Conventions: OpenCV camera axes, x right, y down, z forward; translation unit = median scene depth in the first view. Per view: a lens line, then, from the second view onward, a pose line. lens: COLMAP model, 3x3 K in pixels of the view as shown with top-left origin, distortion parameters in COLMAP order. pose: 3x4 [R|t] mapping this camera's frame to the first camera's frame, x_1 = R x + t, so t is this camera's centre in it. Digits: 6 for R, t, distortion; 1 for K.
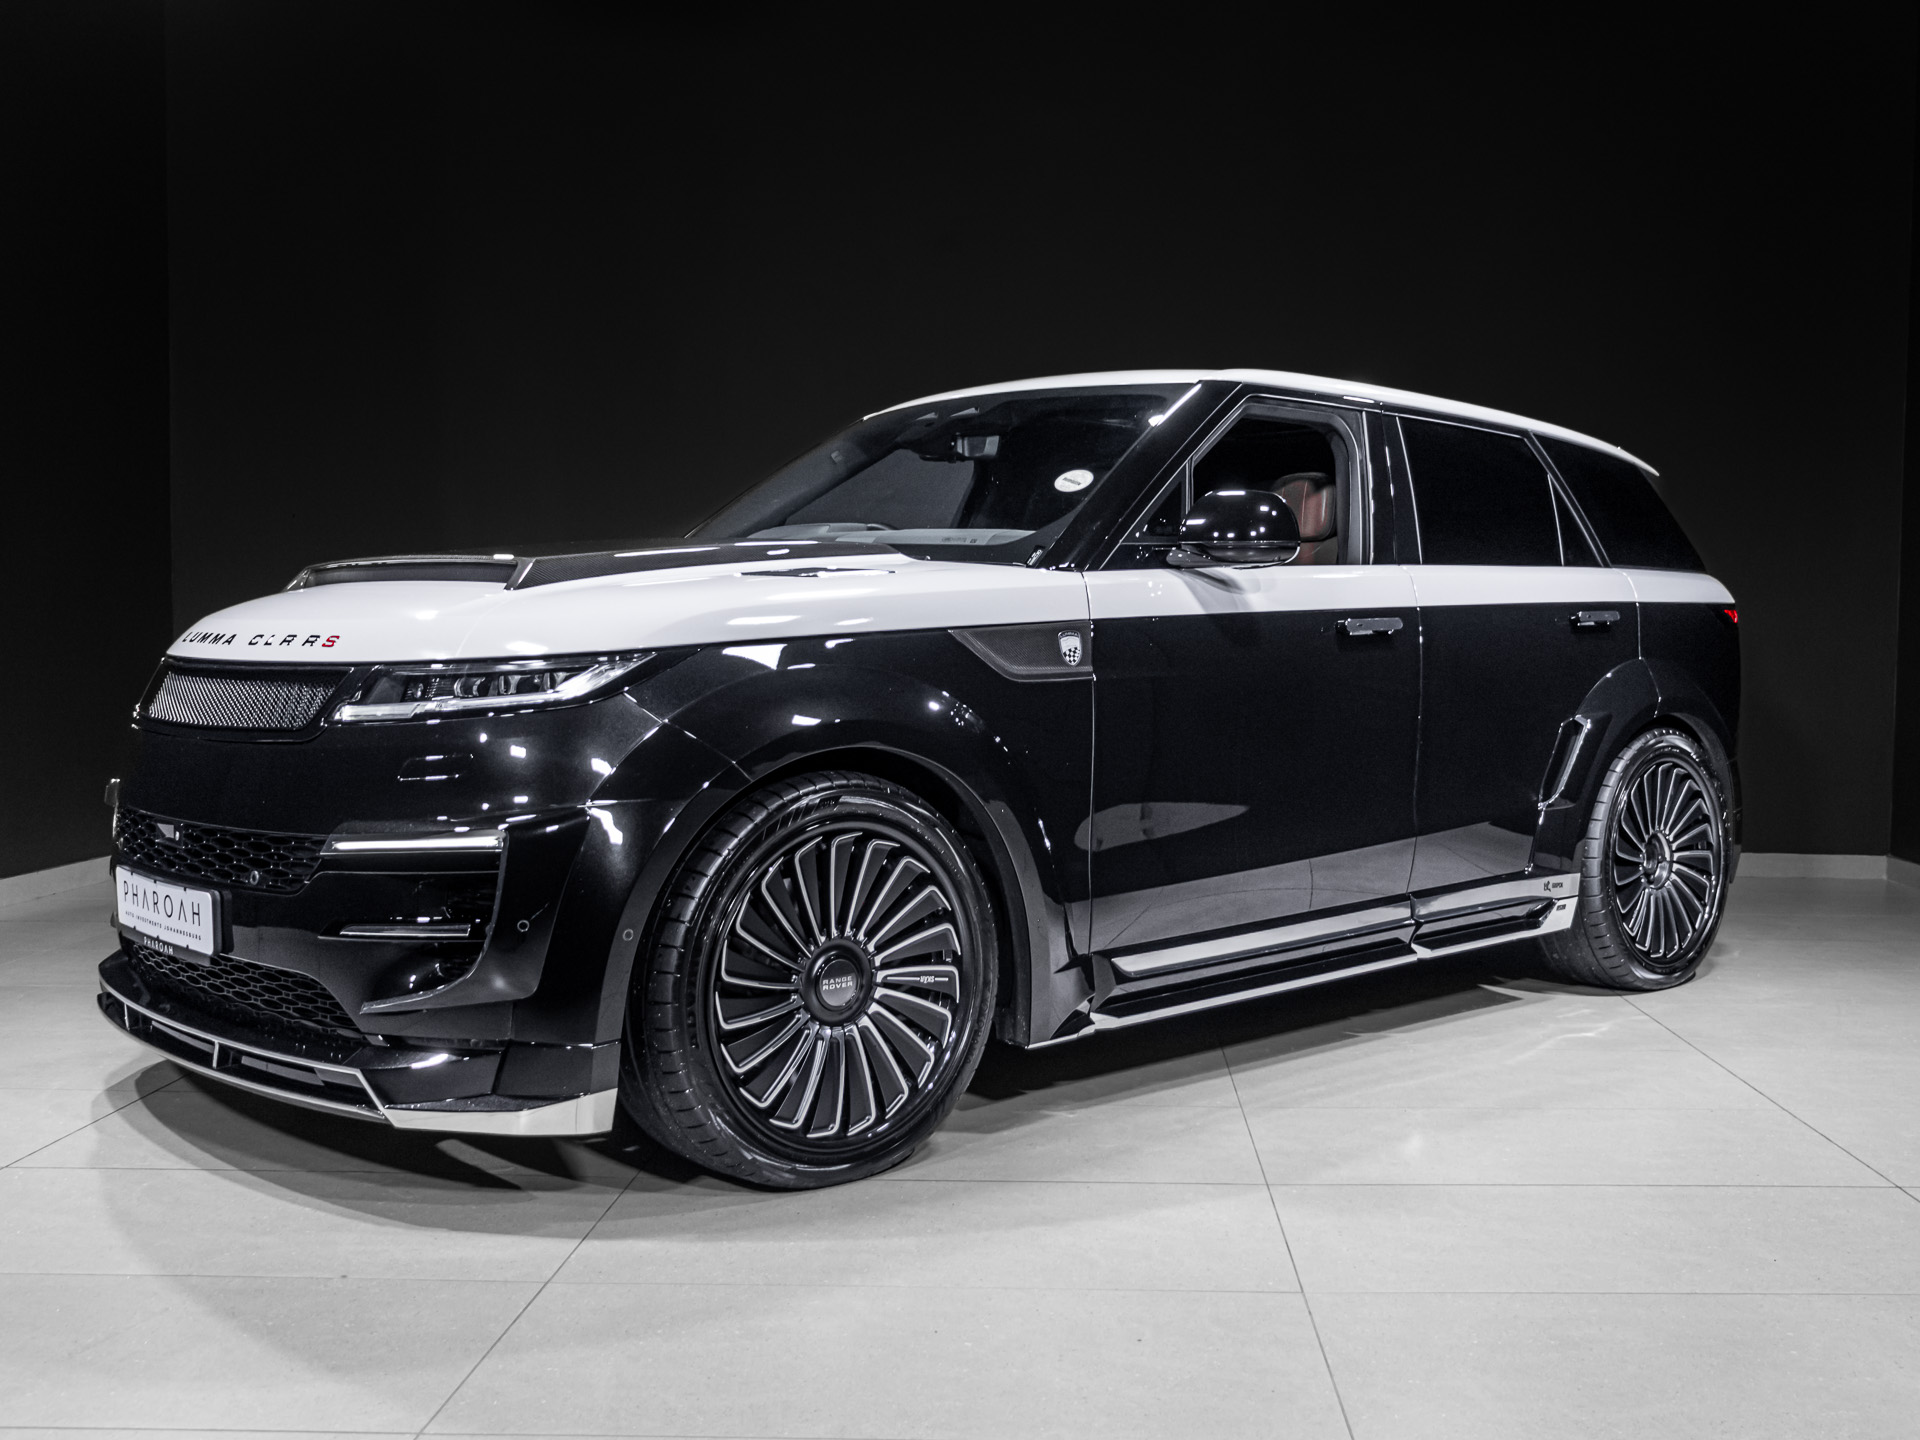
lens RADIAL K [[1948.0, 0, 1055.3], [0, 1948.0, 725.5], [0, 0, 1]] dist [-0.017023, 0.009776]
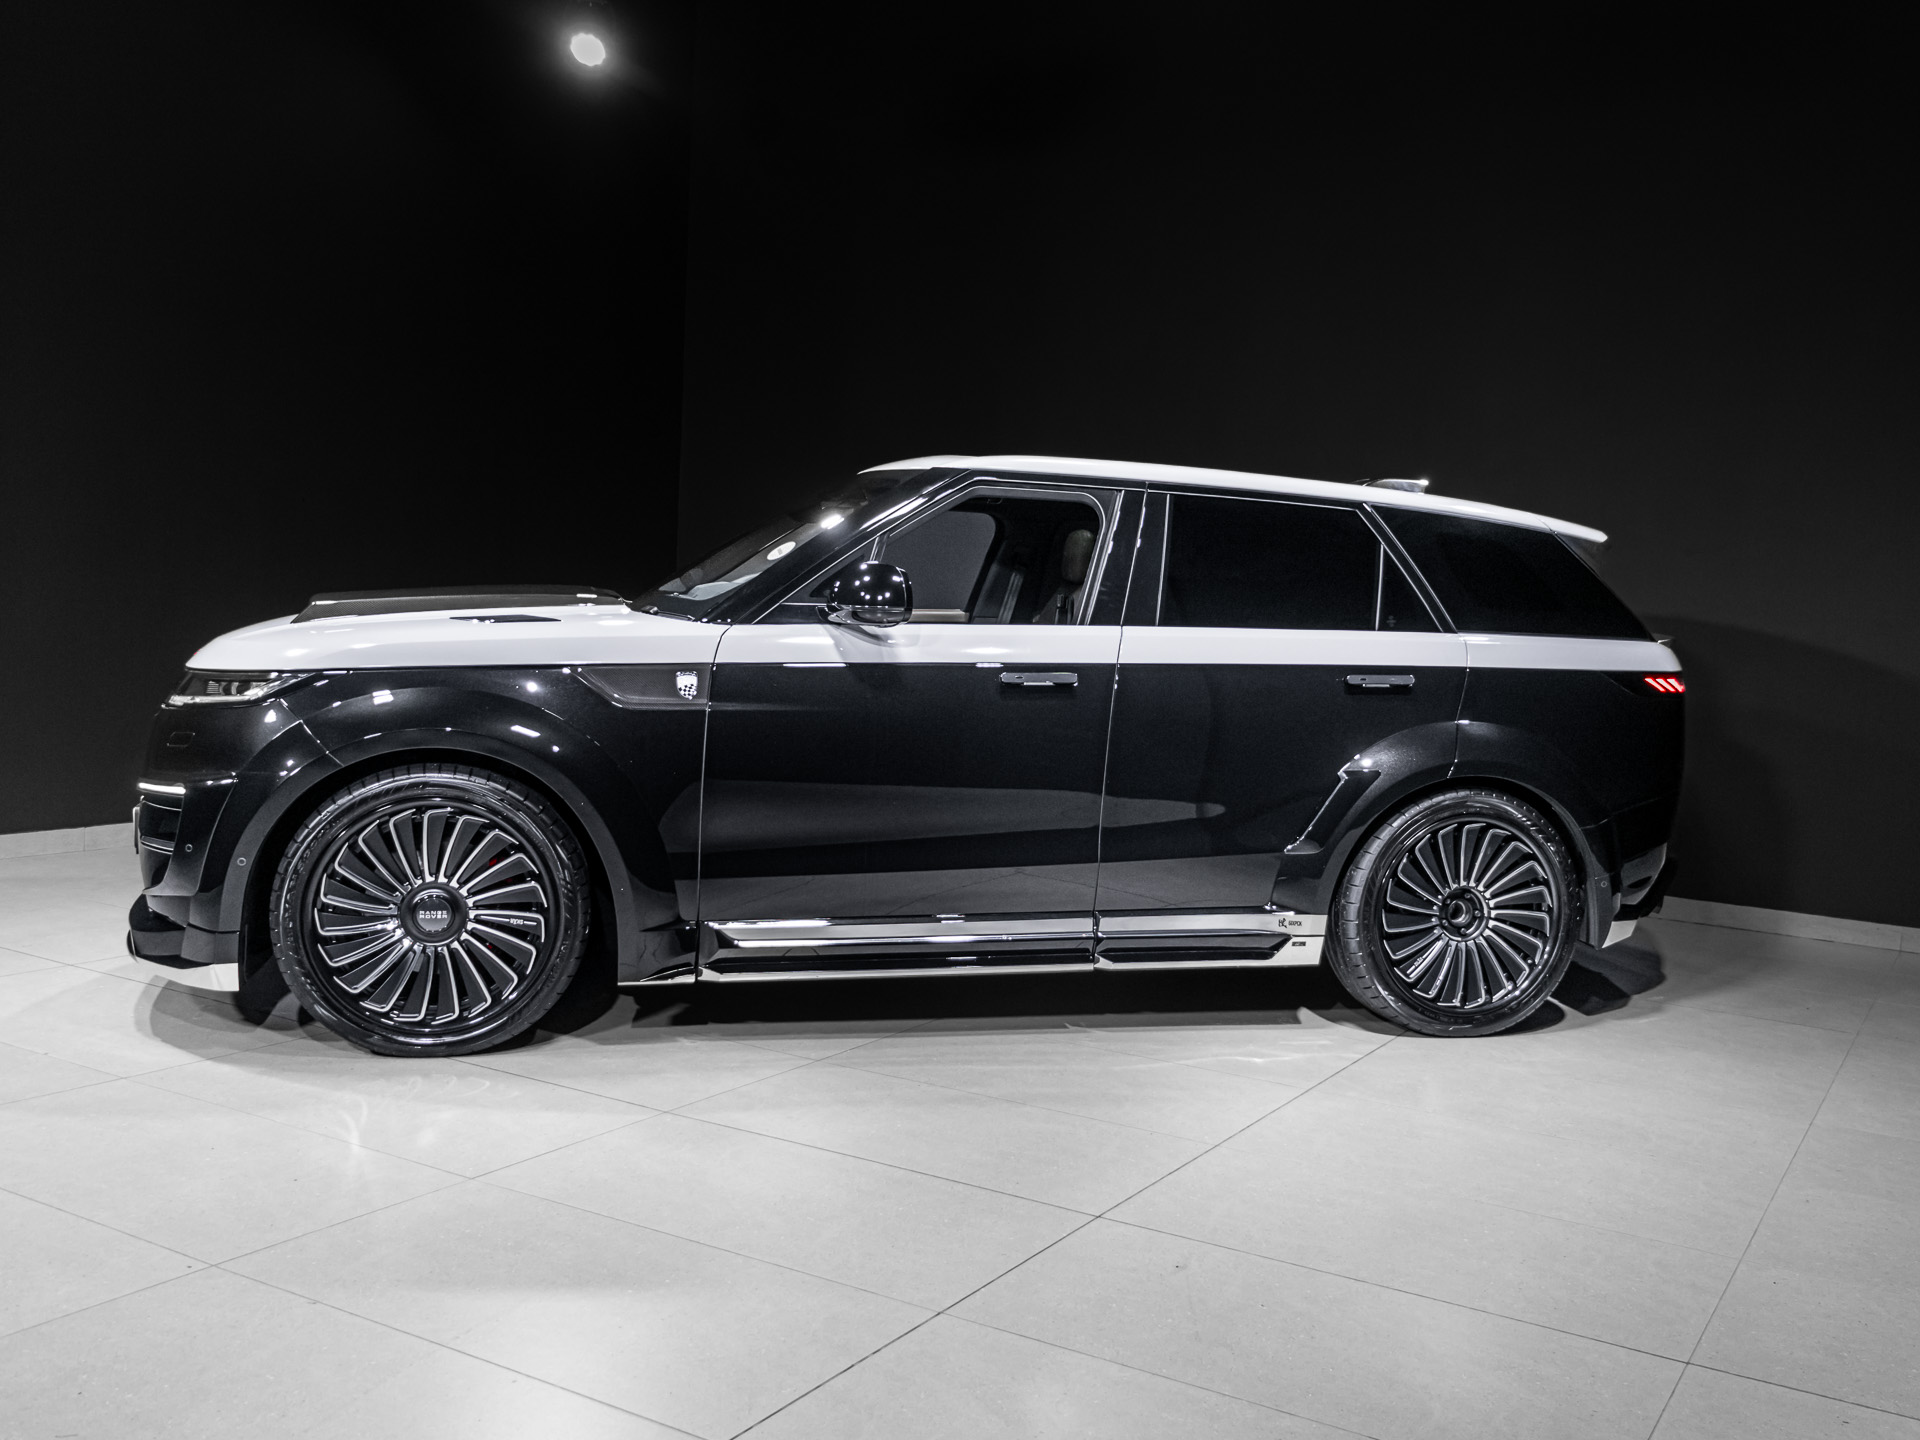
lens RADIAL K [[1720.6, 0, 1053.3], [0, 1720.6, 731.2], [0, 0, 1]] dist [0.018845, 0.008937]
pose [[0.874728, 0.074965, -0.478781, 0.797955], [-0.066823, 0.997184, 0.034048, -0.066148], [0.479985, 0.002211, 0.877274, 0.114687]]
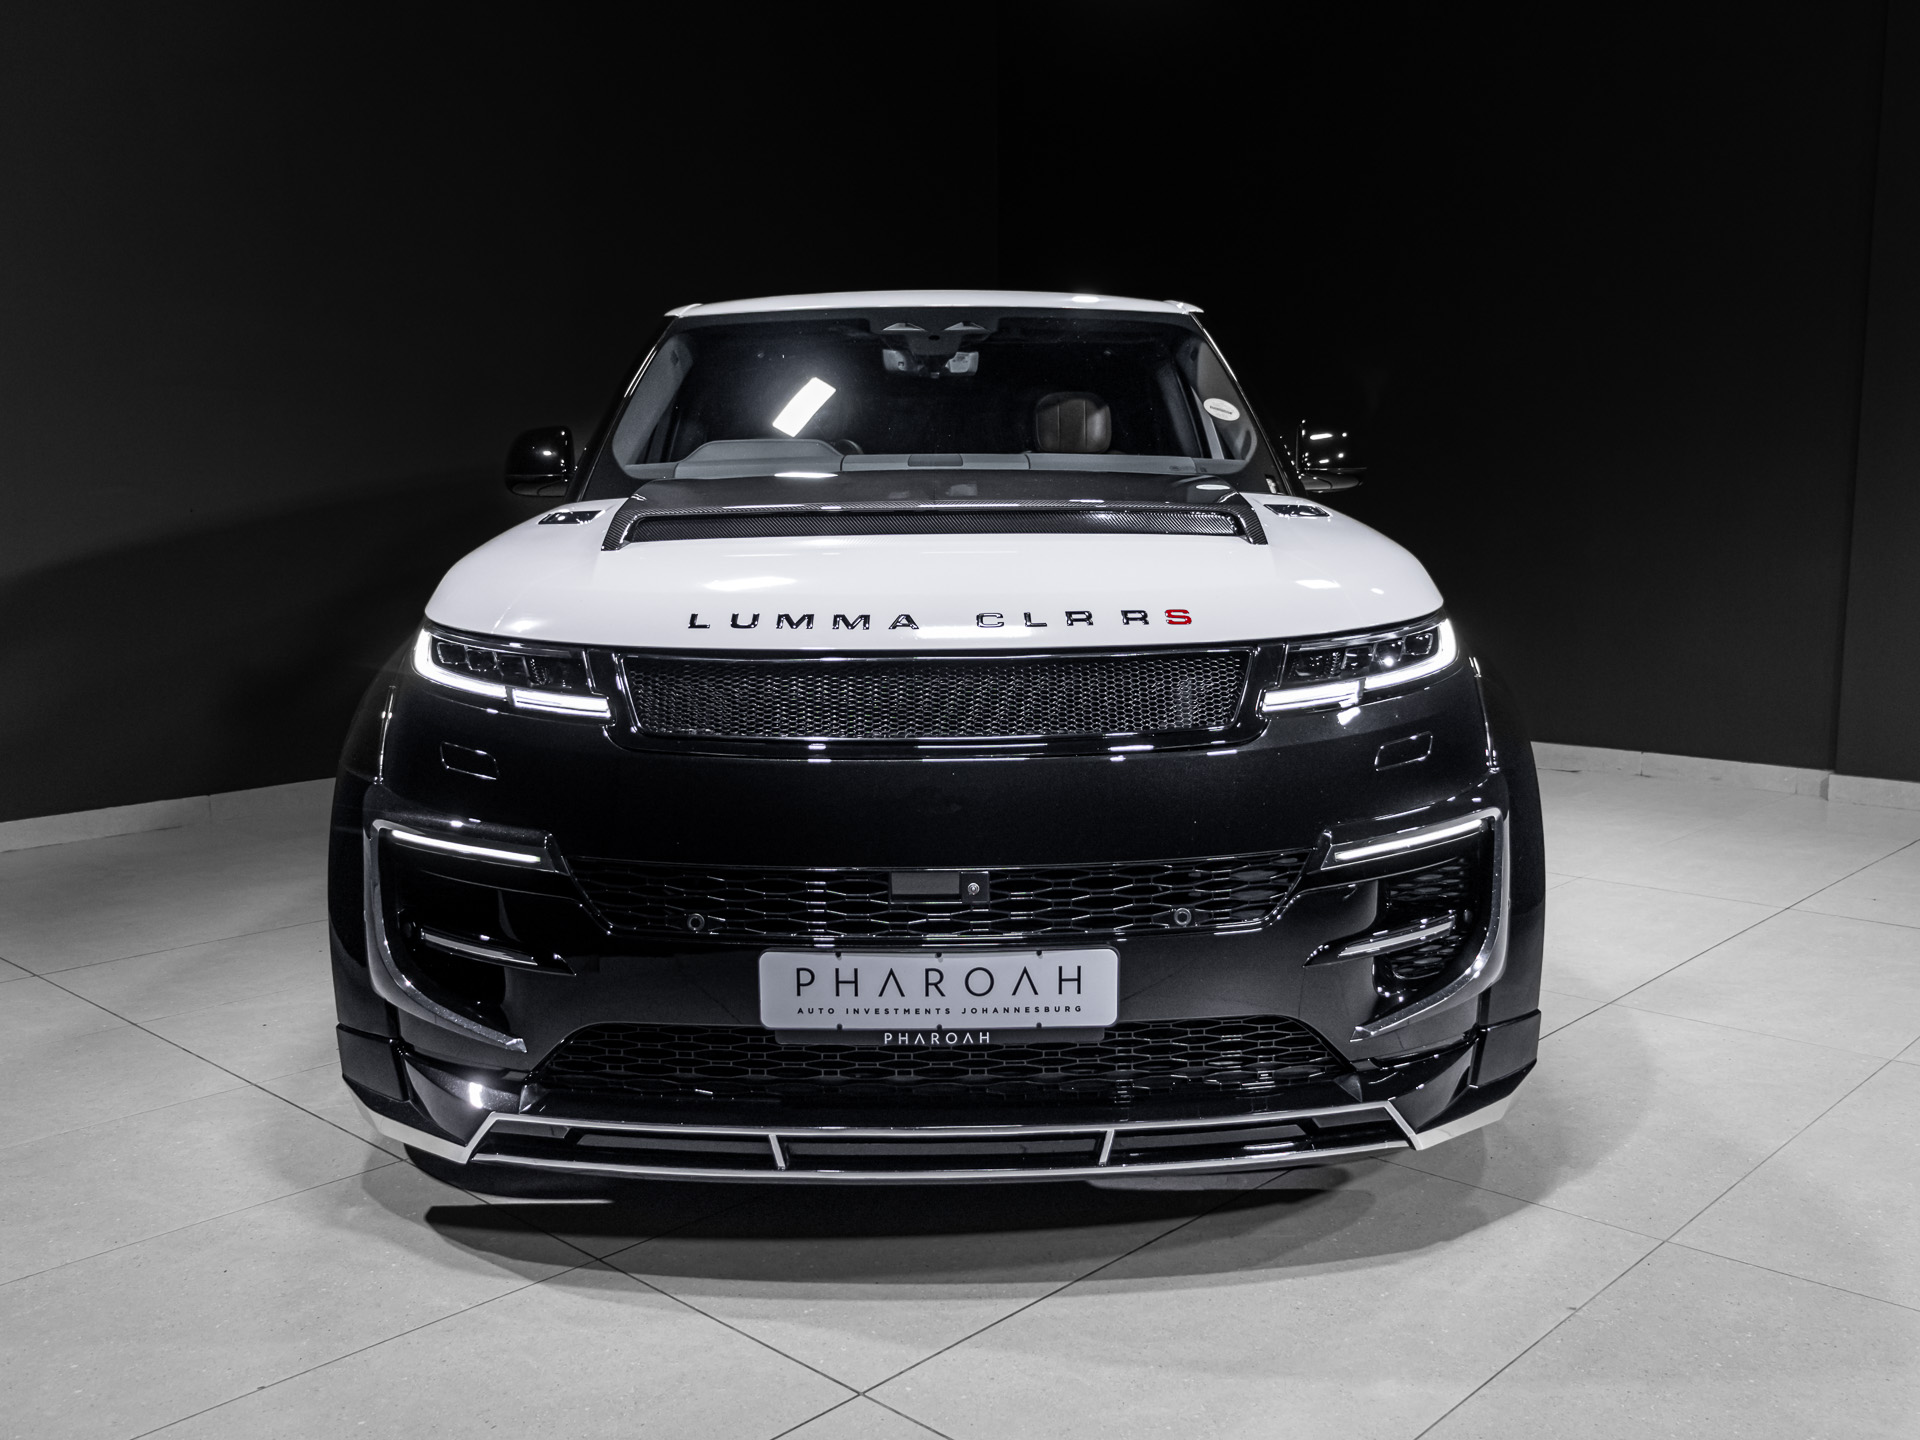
lens RADIAL K [[1754.8, 0, 955.0], [0, 1754.8, 725.8], [0, 0, 1]] dist [0.005474, 0.007530]
pose [[0.681741, -0.116293, 0.722292, -0.888393], [0.052719, 0.992528, 0.110044, -0.076603], [-0.729692, -0.036943, 0.682777, 0.511758]]
